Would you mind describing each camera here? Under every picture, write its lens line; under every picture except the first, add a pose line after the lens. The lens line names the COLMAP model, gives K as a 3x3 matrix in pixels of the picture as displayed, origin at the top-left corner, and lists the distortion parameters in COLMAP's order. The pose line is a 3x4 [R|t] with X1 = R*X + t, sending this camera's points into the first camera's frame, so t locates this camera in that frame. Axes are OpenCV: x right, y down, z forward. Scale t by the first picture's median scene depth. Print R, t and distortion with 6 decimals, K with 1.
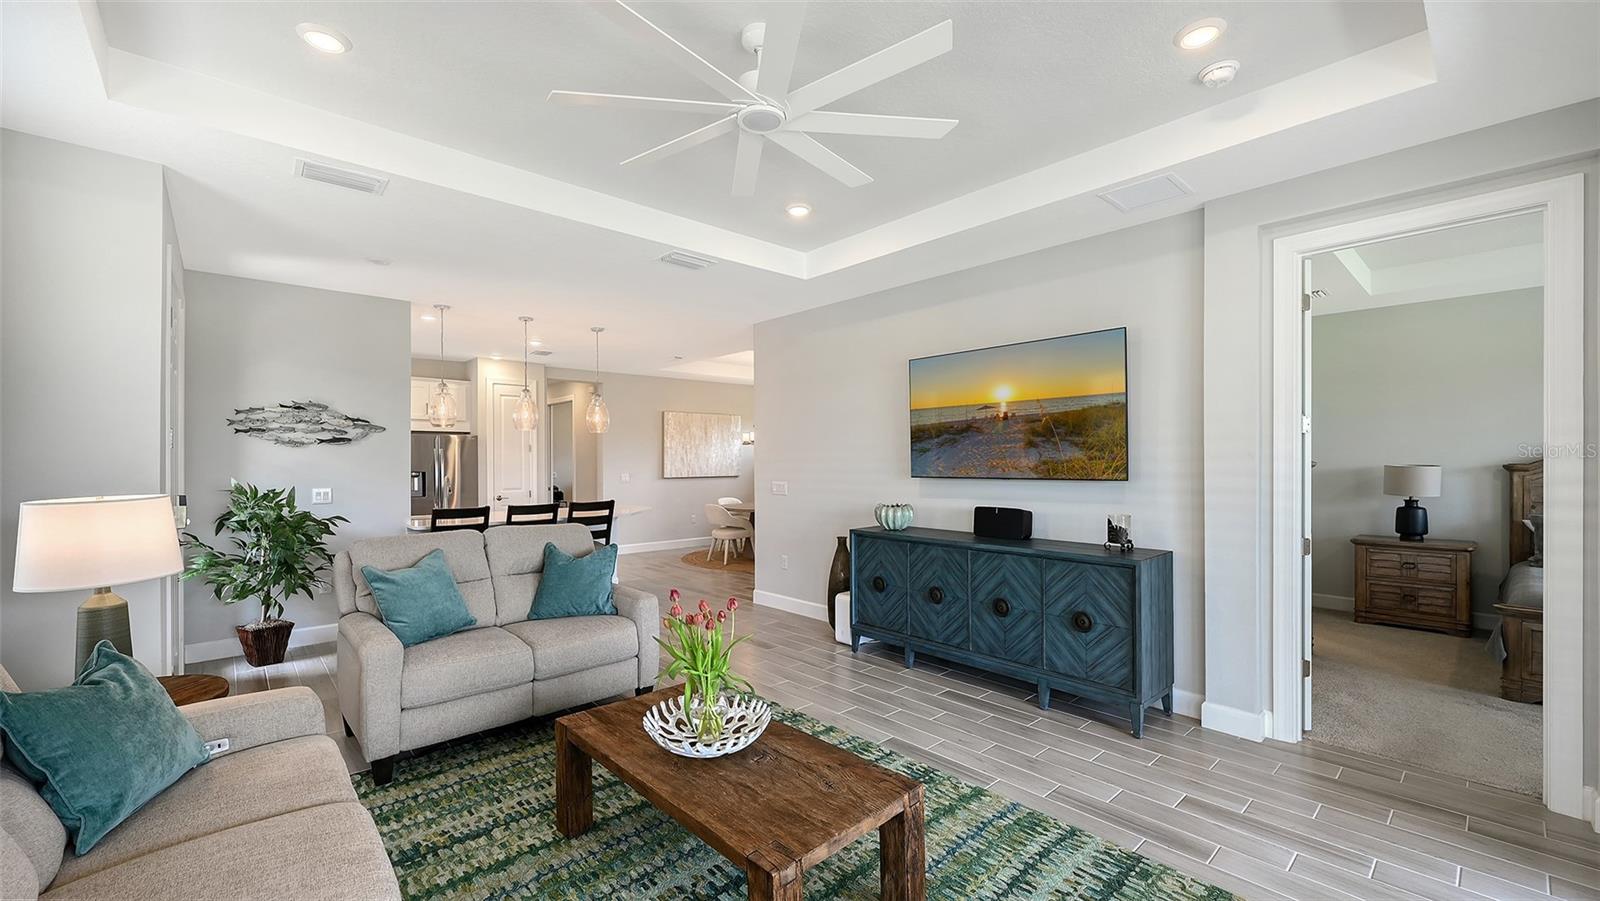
lens RADIAL K [[641.2, 0, 820.6], [0, 641.2, 459.1], [0, 0, 1]] dist [-0.000381, -0.000015]
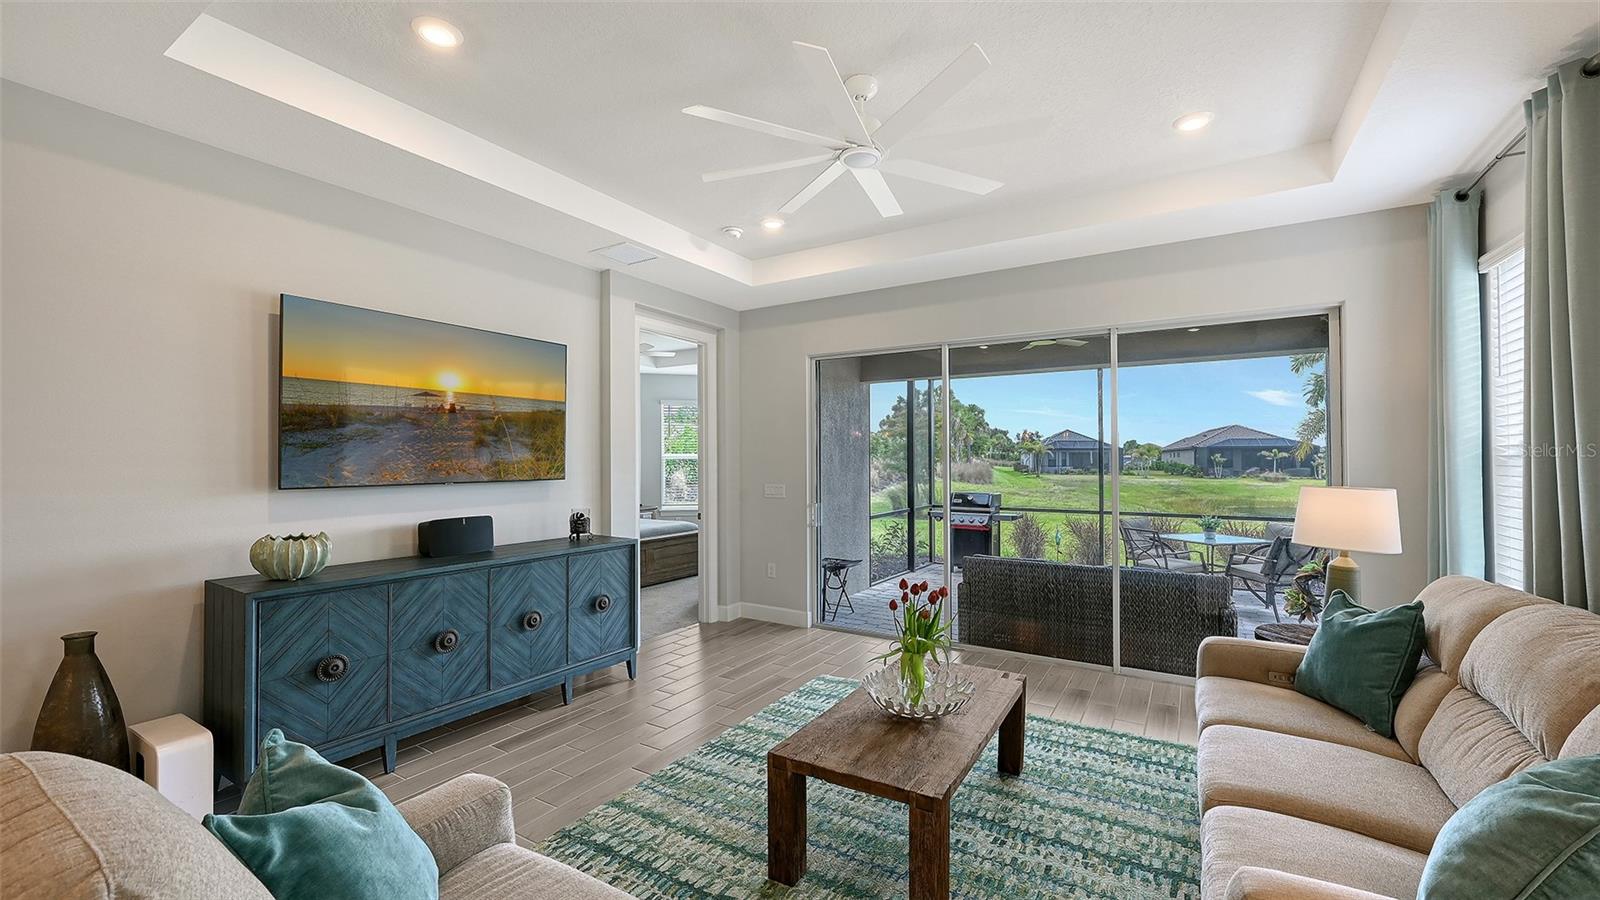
lens RADIAL K [[645.4, 0, 790.1], [0, 645.4, 450.5], [0, 0, 1]] dist [-0.000270, -0.000010]
pose [[-0.253430, 0.016164, 0.967219, -0.666063], [-0.002566, 0.999846, -0.017381, 0.001409], [-0.967350, -0.006886, -0.253349, 0.816631]]
